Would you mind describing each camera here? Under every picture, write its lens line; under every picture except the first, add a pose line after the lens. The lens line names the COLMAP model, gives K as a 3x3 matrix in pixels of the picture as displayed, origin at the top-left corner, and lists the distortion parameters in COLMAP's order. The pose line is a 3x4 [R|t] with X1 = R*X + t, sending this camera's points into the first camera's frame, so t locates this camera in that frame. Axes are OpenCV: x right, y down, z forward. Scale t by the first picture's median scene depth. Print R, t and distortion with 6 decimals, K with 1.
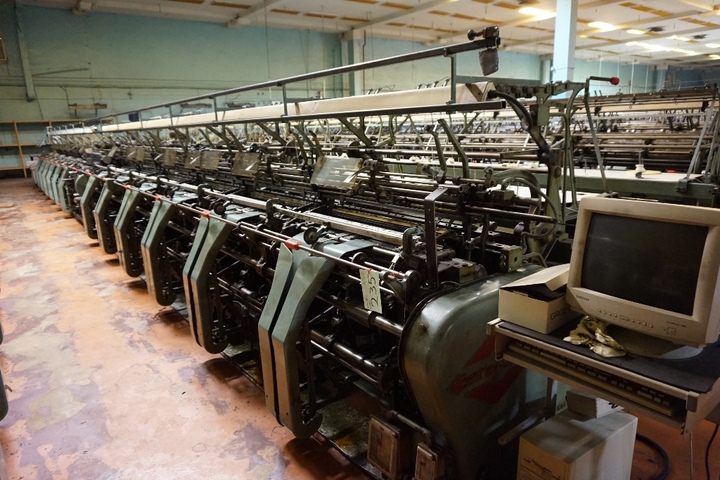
lens RADIAL K [[482.3, 0, 359.1], [0, 482.3, 245.1], [0, 0, 1]] dist [-0.013307, 0.000150]
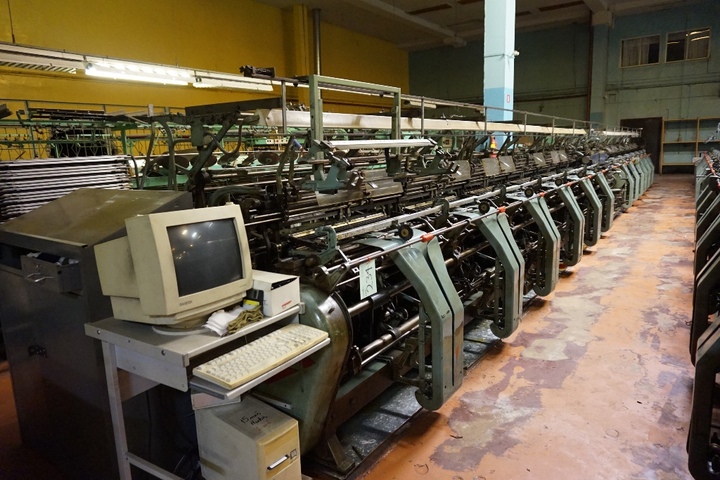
lens RADIAL K [[482.3, 0, 360.2], [0, 482.3, 240.1], [0, 0, 1]] dist [-0.013307, 0.000150]
pose [[0.326217, 0.192825, -0.925419, 0.208399], [-0.196458, 0.971428, 0.133159, -0.005473], [0.924655, 0.138367, 0.354778, 0.046329]]
